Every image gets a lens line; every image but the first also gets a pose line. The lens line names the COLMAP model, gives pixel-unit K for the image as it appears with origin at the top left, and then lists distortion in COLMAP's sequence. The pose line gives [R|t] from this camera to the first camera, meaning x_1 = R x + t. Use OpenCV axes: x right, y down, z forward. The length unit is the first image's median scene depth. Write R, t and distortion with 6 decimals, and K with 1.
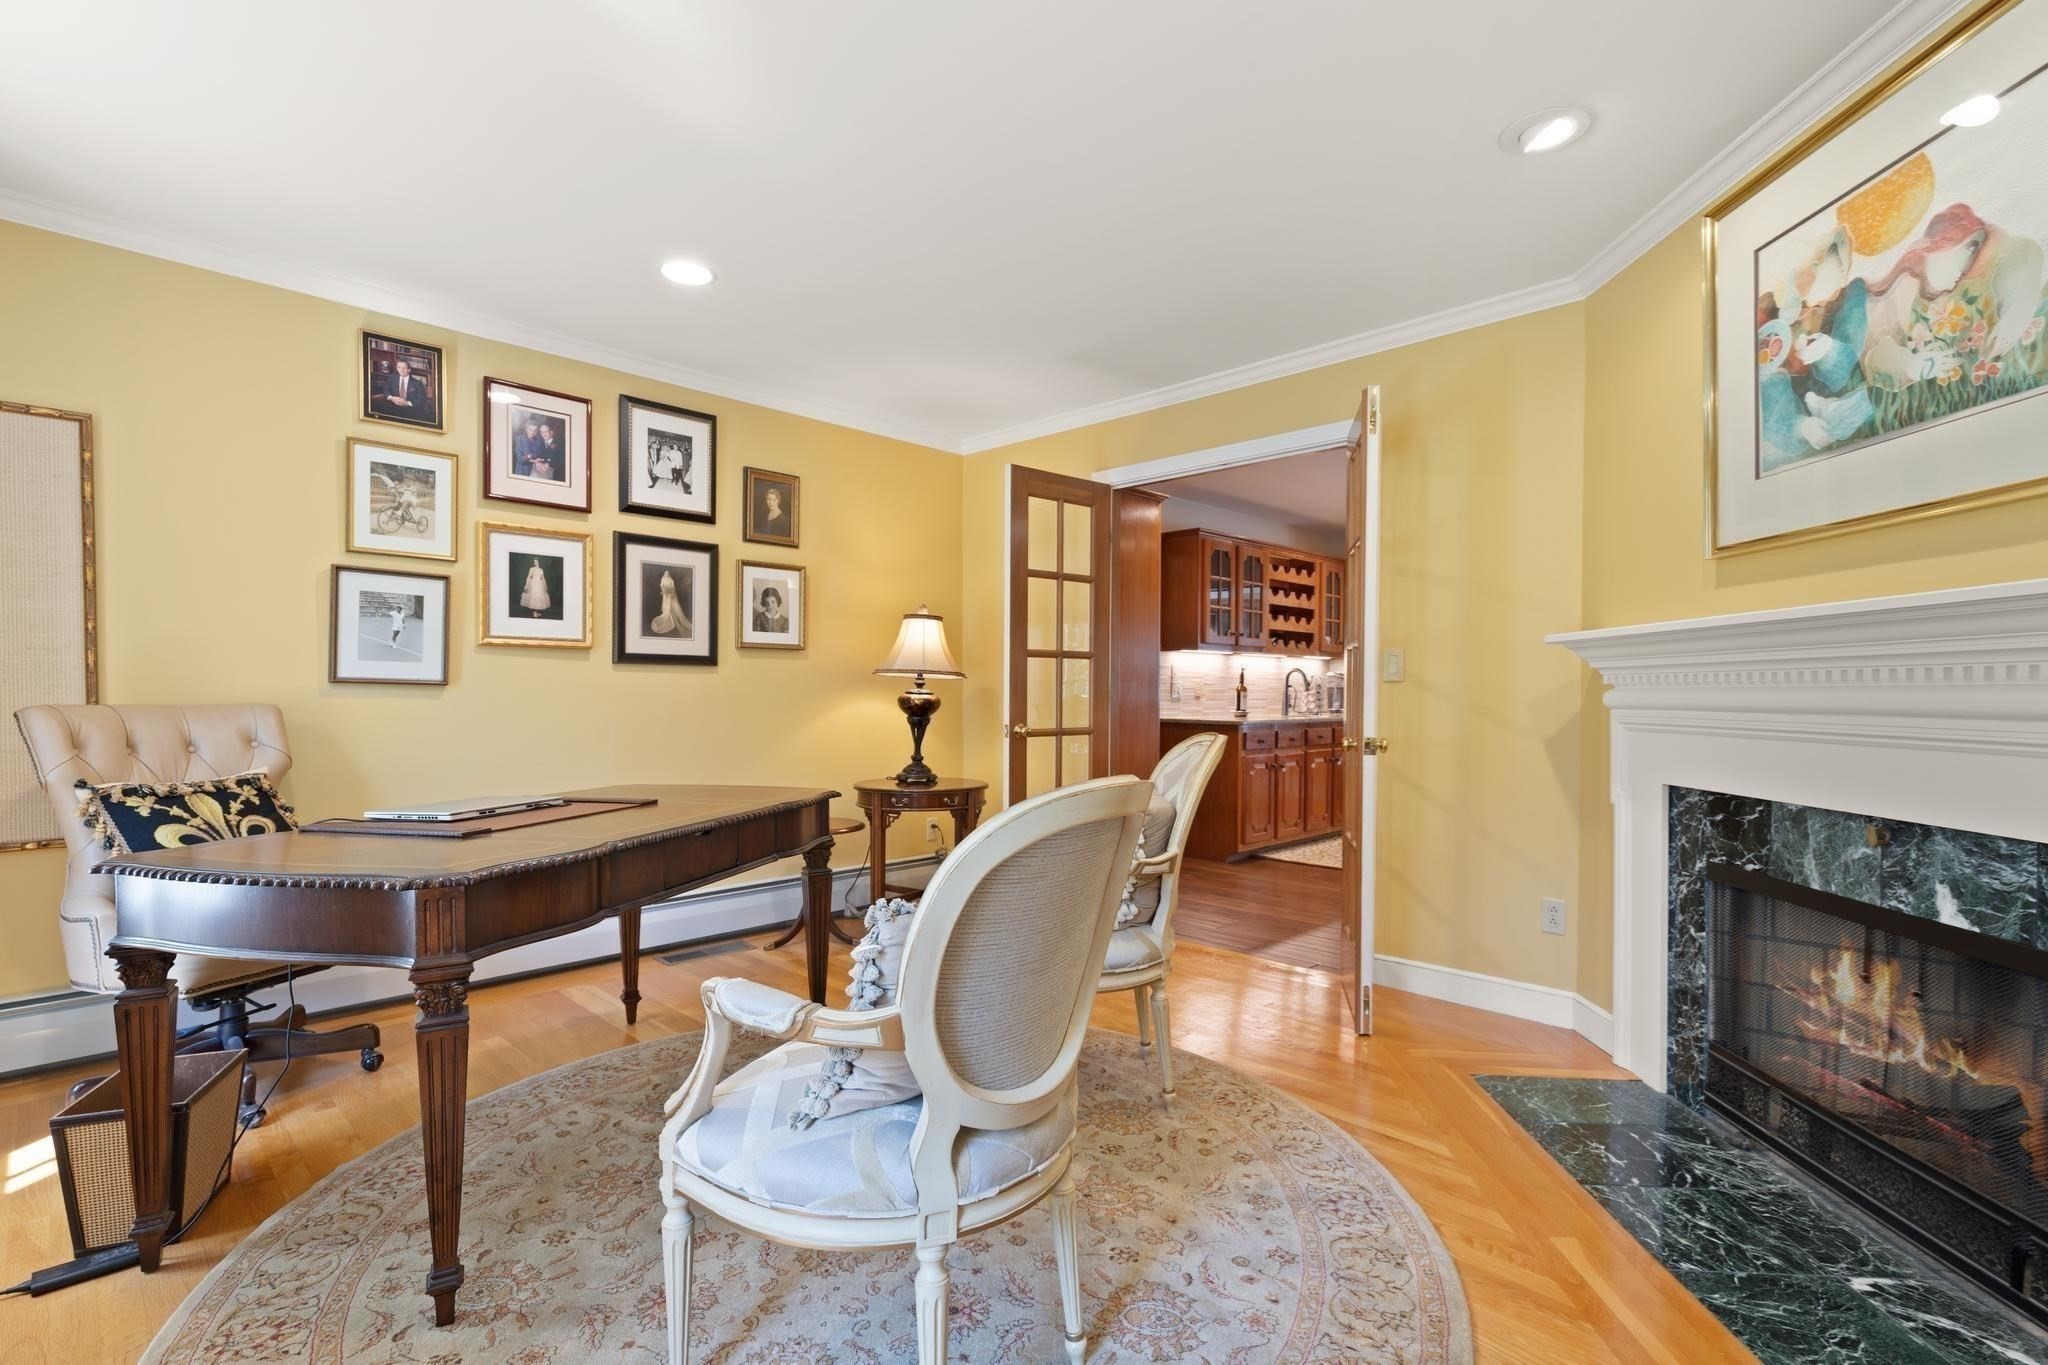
lens RADIAL K [[937.7, 0, 1021.7], [0, 937.7, 692.5], [0, 0, 1]] dist [0.011979, -0.000401]
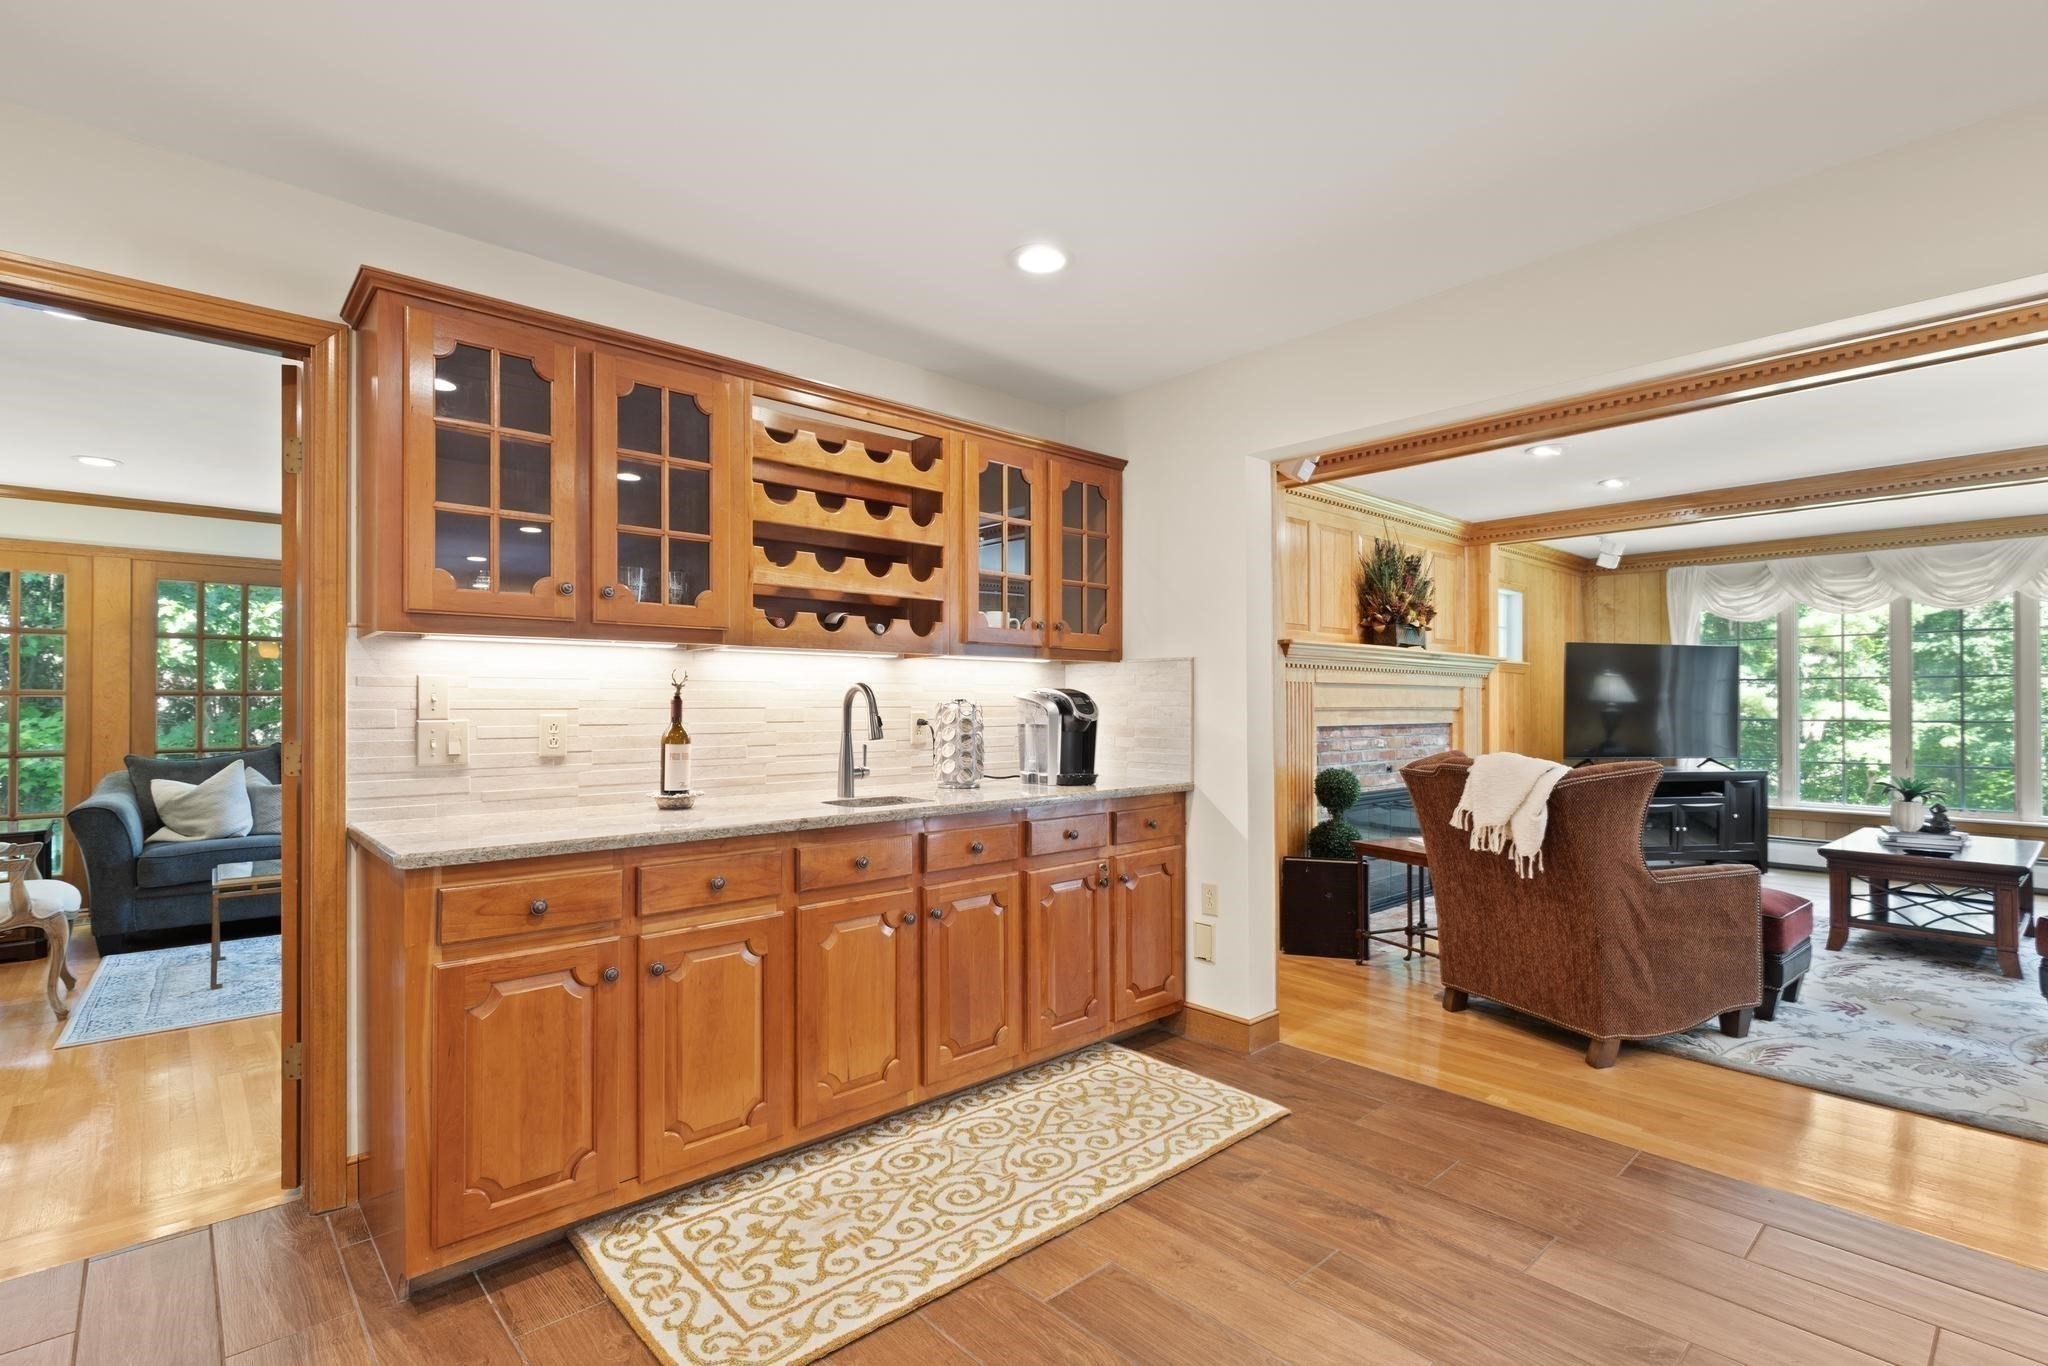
lens RADIAL K [[937.7, 0, 1020.1], [0, 937.7, 705.1], [0, 0, 1]] dist [0.011979, -0.000401]
pose [[0.998554, -0.009764, -0.052873, 0.399986], [0.009339, 0.999922, -0.008262, -0.012722], [0.052949, 0.007756, 0.998567, 0.618450]]
